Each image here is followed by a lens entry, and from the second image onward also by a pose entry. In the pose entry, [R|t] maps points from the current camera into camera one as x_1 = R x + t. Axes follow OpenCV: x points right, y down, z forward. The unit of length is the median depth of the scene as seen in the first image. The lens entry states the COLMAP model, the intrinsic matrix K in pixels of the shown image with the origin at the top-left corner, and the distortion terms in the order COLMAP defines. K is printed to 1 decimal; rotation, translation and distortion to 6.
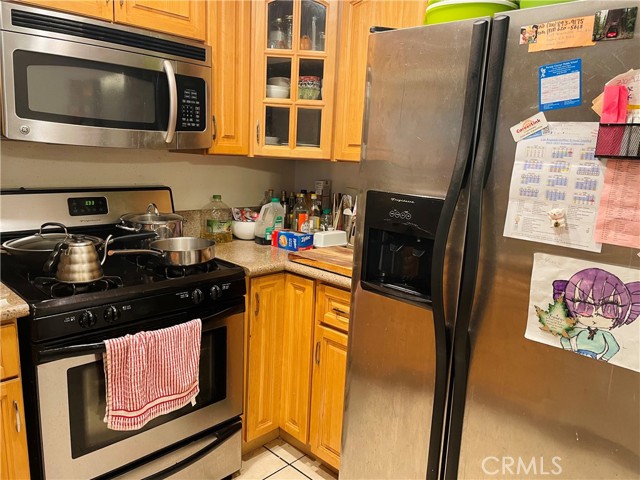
lens RADIAL K [[484.3, 0, 319.7], [0, 484.3, 241.5], [0, 0, 1]] dist [0.054439, -0.015255]
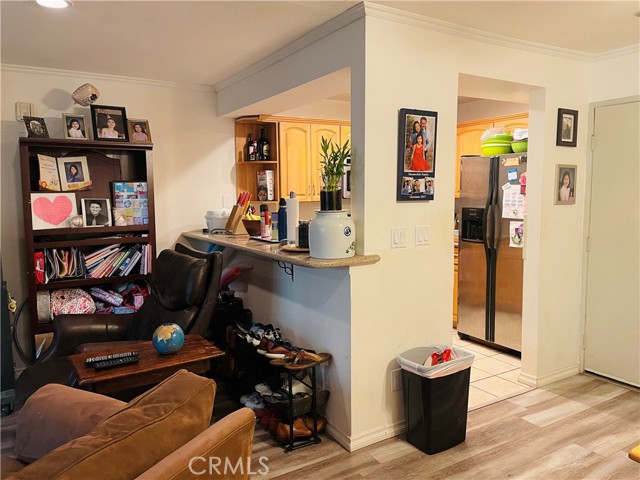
lens RADIAL K [[484.3, 0, 319.6], [0, 484.3, 240.1], [0, 0, 1]] dist [0.054439, -0.015255]
pose [[0.970706, -0.031325, -0.238221, -0.056398], [0.009223, 0.995592, -0.093332, 0.472816], [0.240095, 0.088401, 0.966716, -2.708054]]
